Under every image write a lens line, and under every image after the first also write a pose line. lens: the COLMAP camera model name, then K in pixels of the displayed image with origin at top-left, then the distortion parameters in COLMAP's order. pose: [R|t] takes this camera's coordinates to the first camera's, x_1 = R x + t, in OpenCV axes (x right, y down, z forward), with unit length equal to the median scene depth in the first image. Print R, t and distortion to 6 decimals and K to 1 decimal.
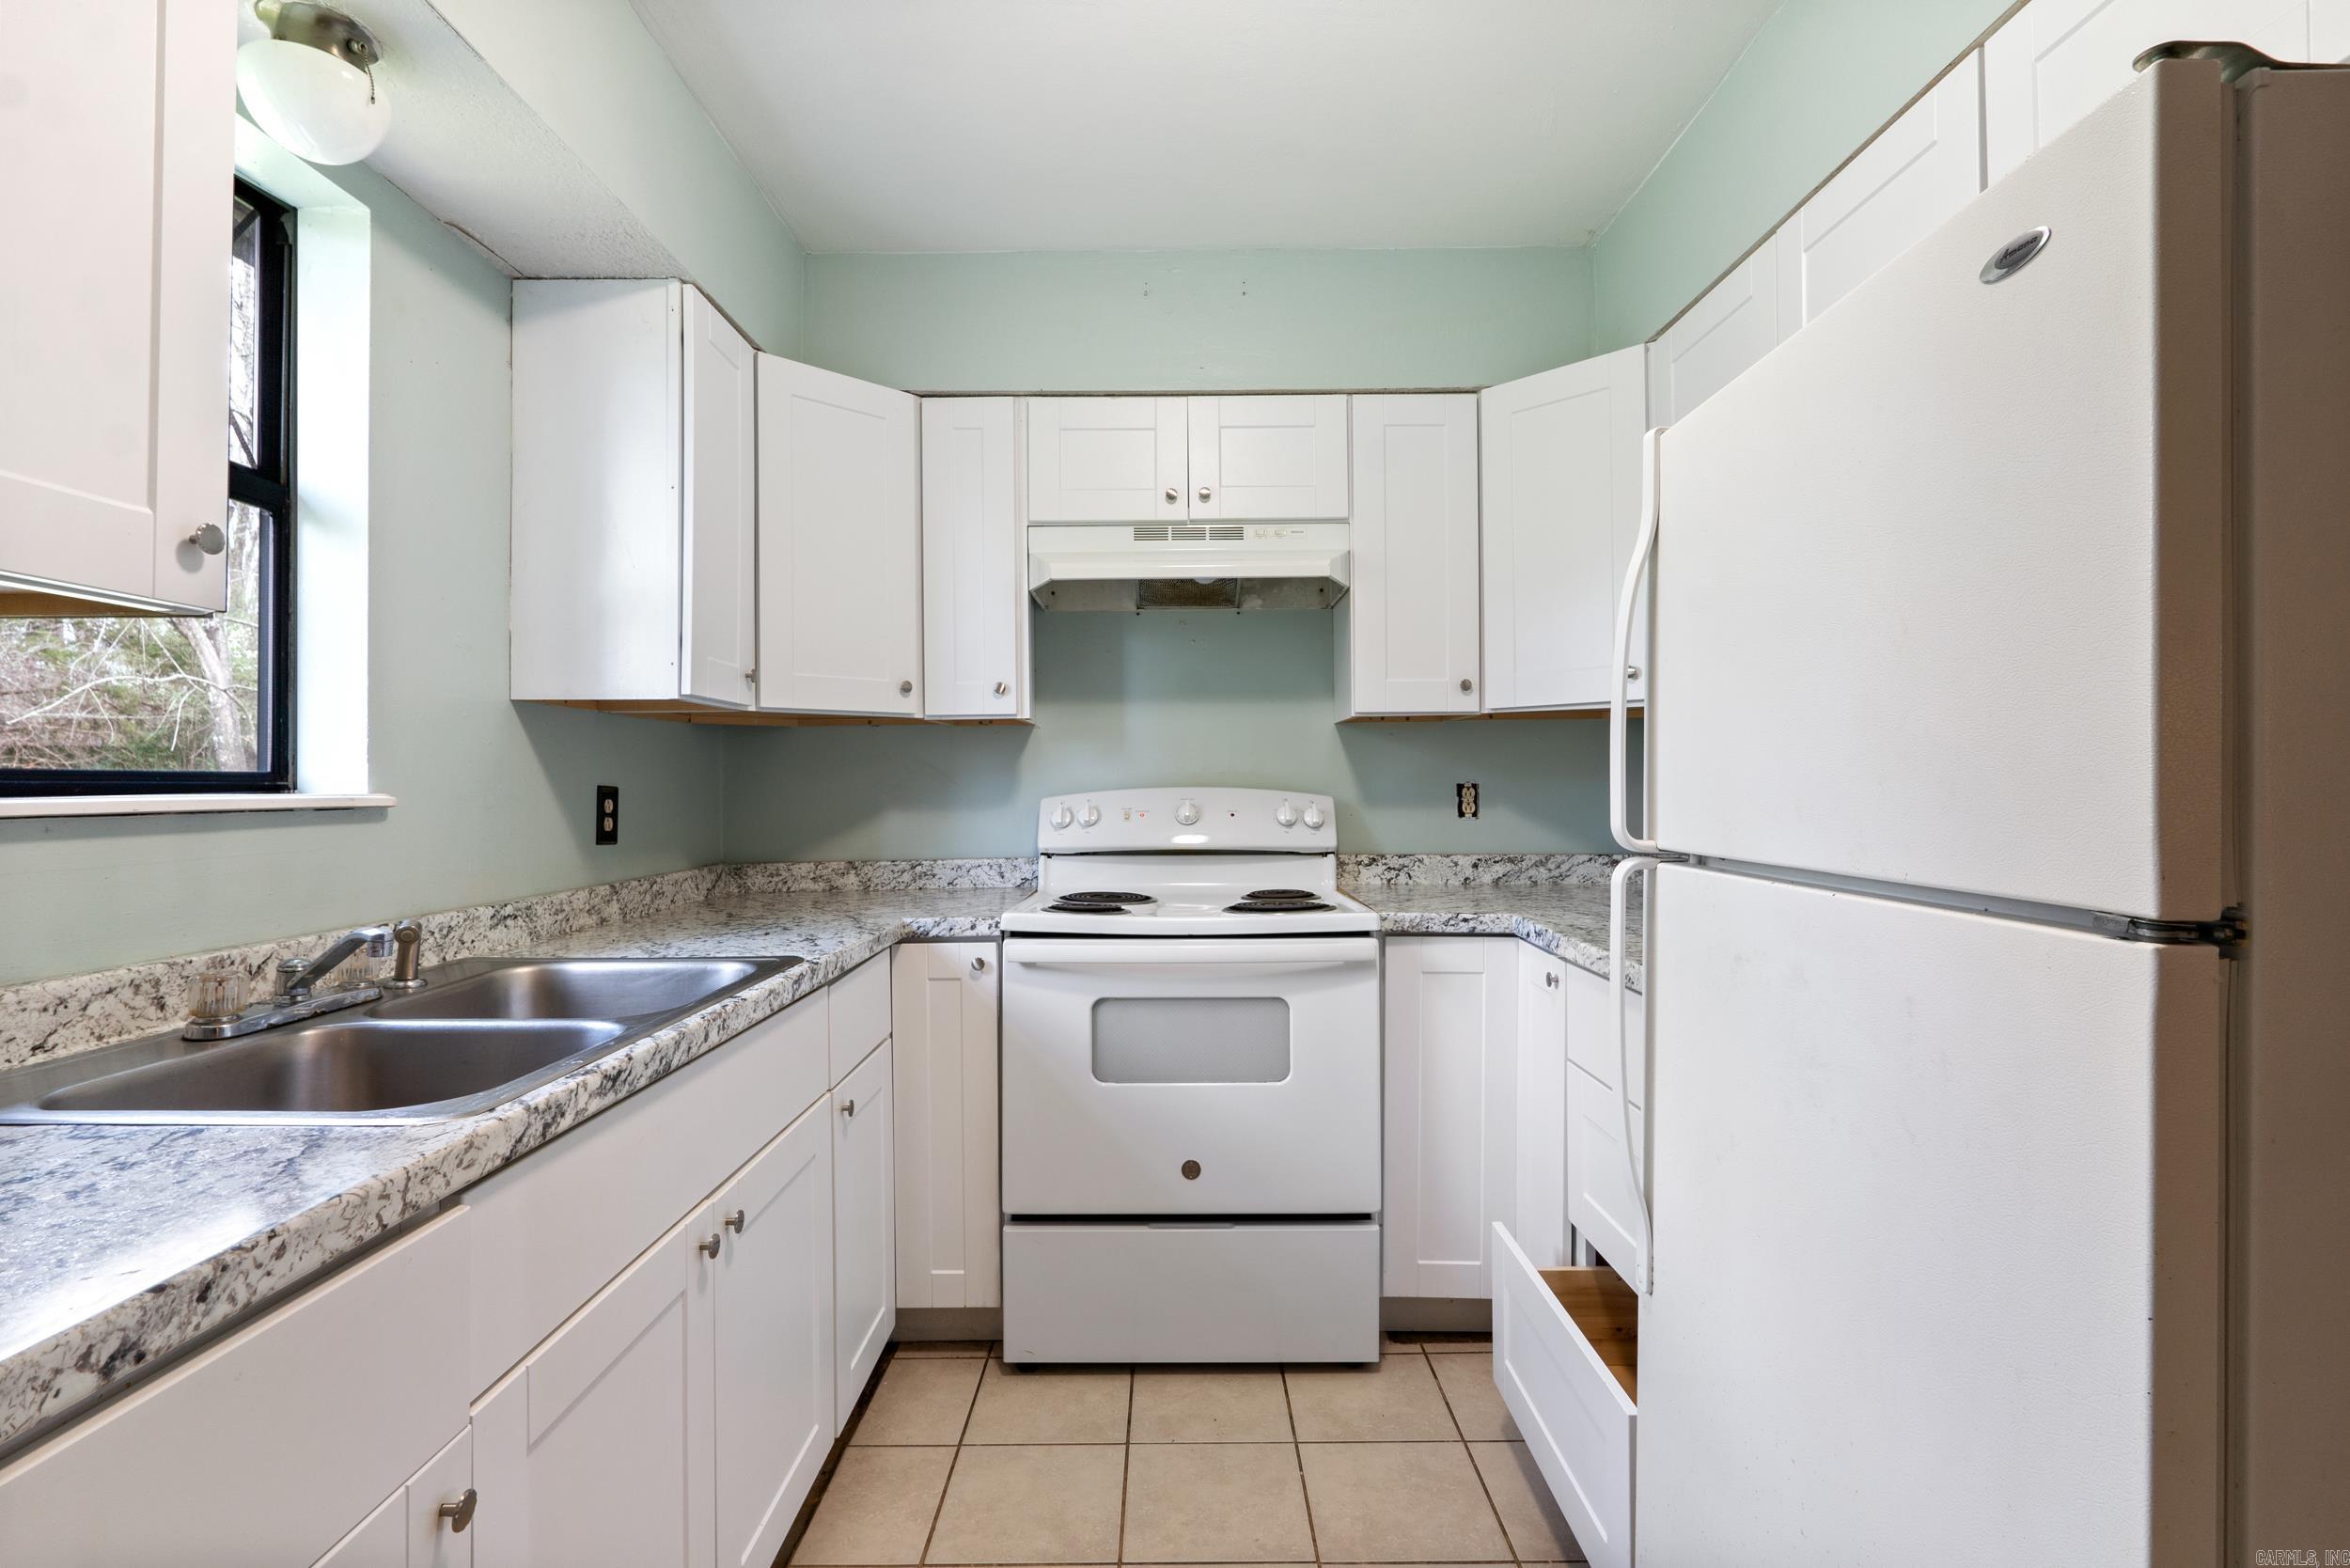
lens RADIAL K [[1091.0, 0, 1174.8], [0, 1091.0, 780.5], [0, 0, 1]] dist [-0.004928, 0.000238]
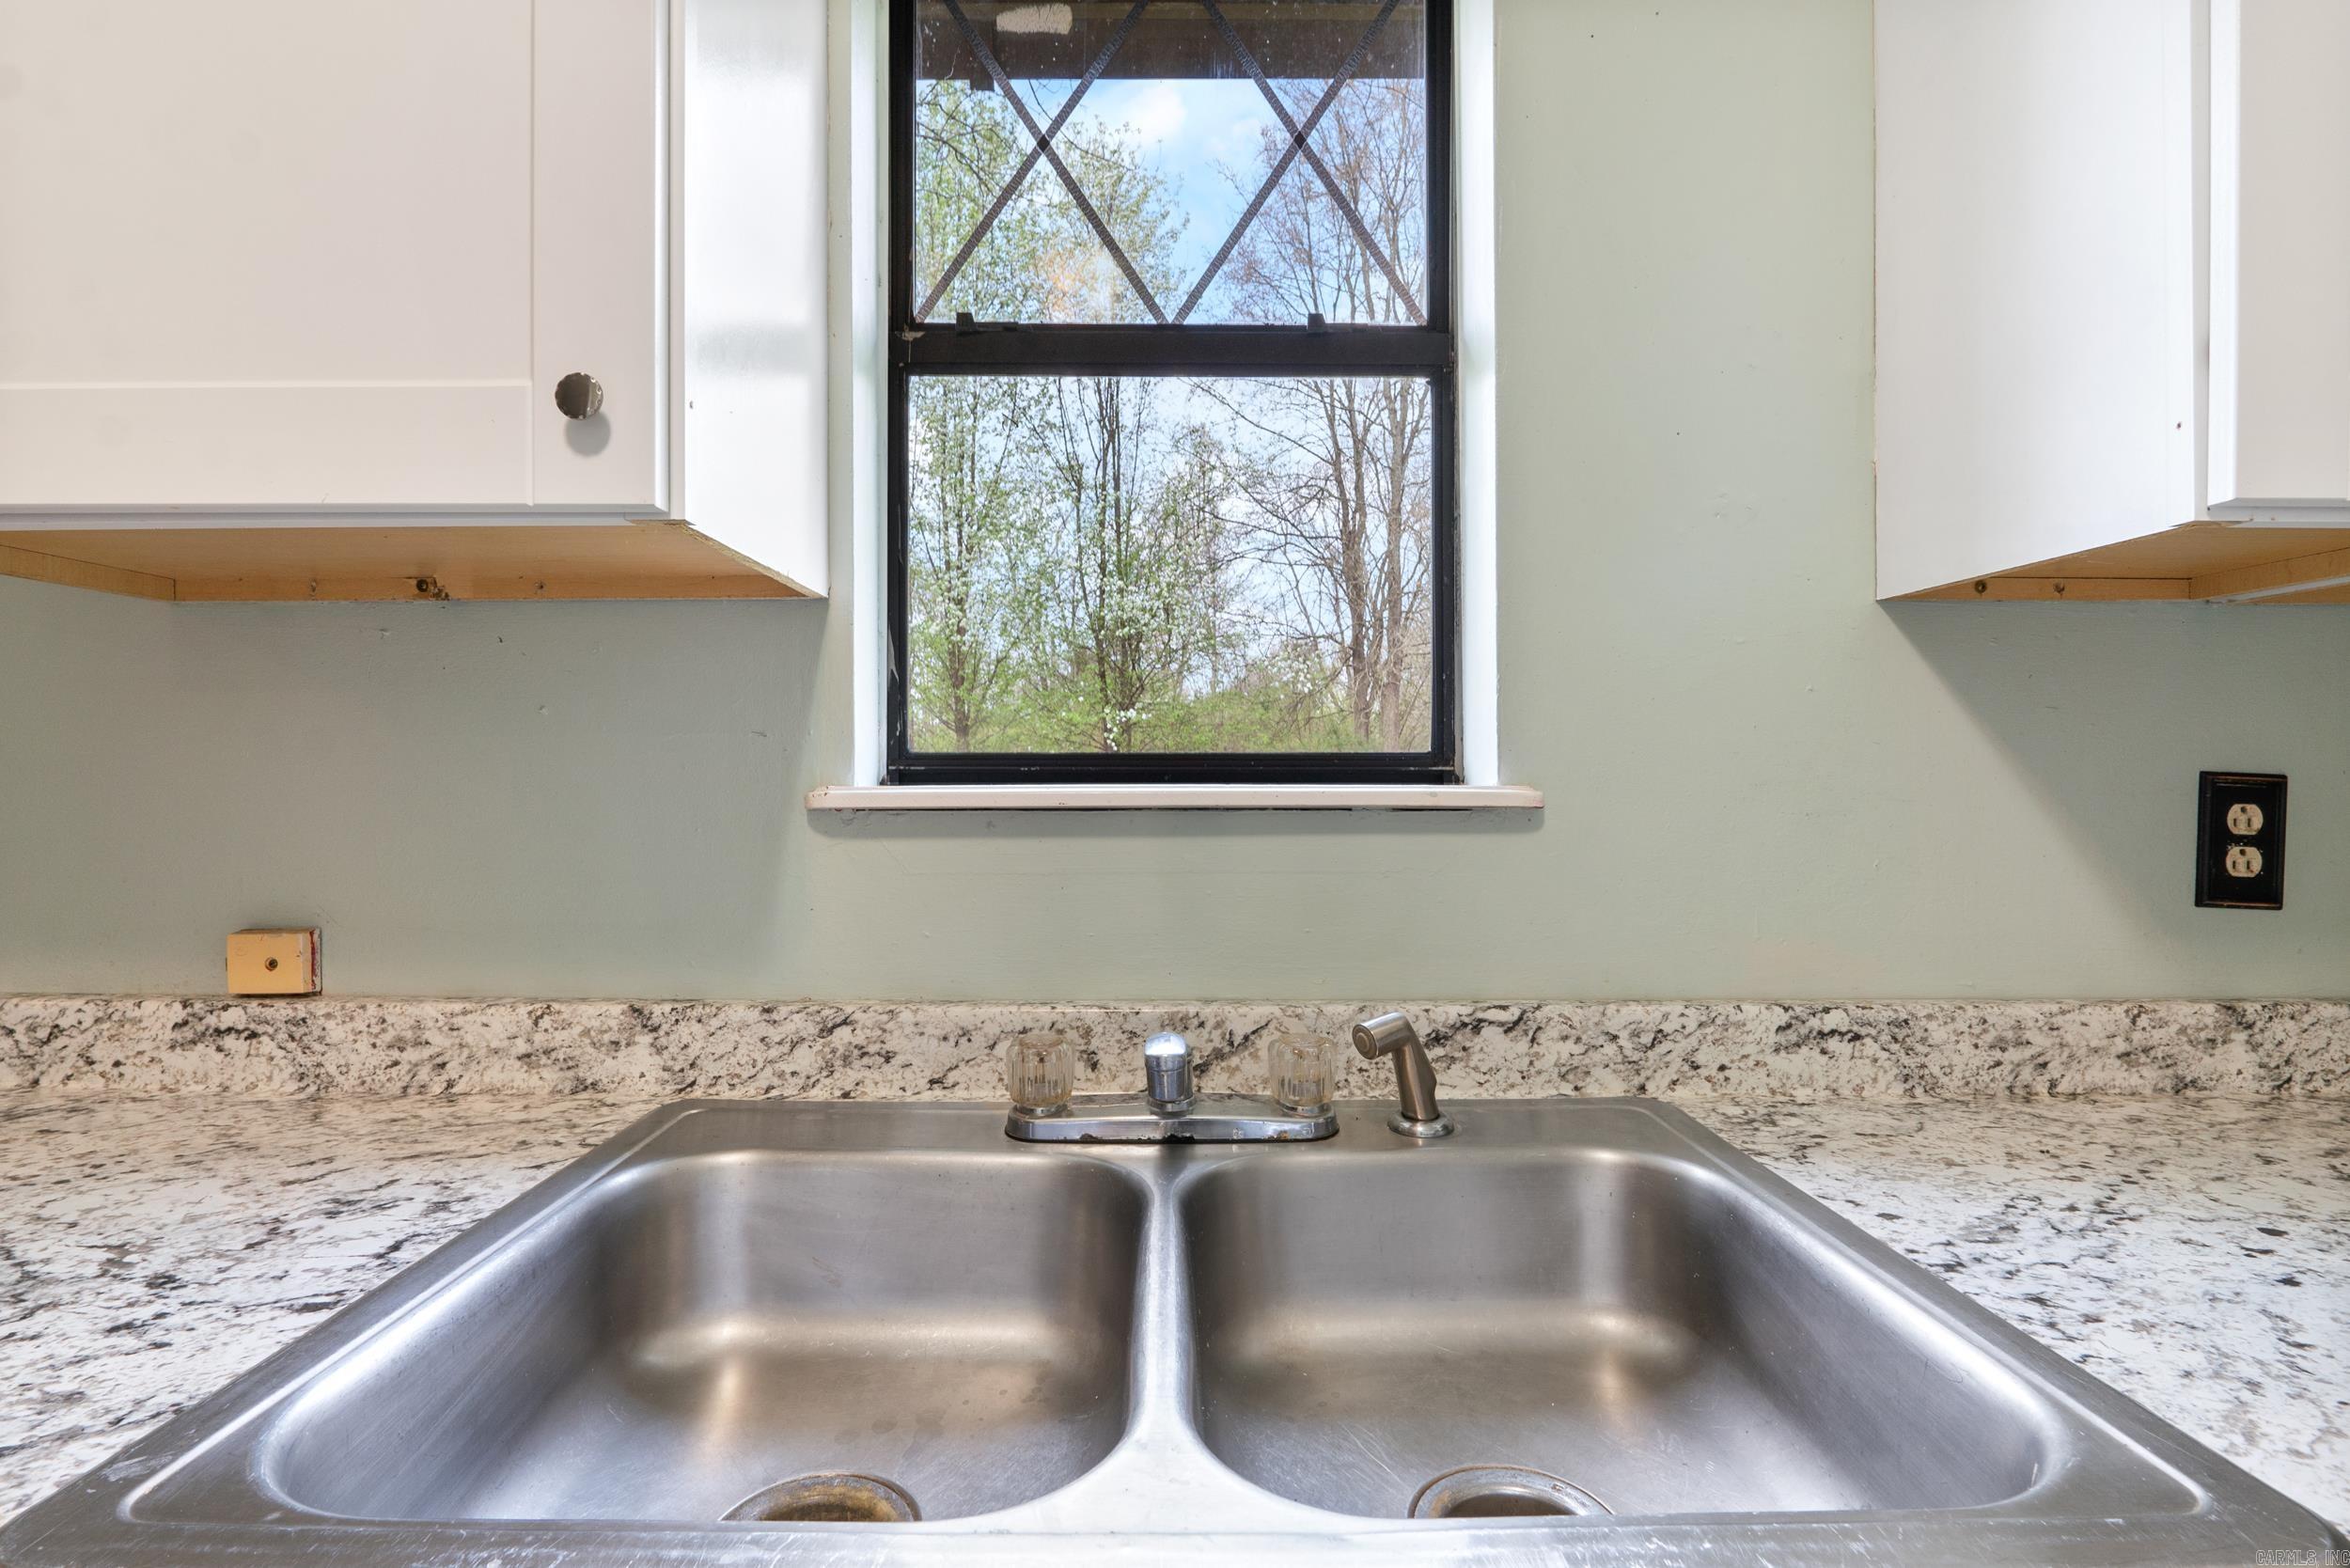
lens RADIAL K [[1091.0, 0, 1173.0], [0, 1091.0, 773.8], [0, 0, 1]] dist [-0.004928, 0.000238]
pose [[0.008486, -0.001323, -0.999963, -0.134525], [0.005503, 0.999984, -0.001277, 0.005552], [0.999949, -0.005492, 0.008493, 0.811447]]
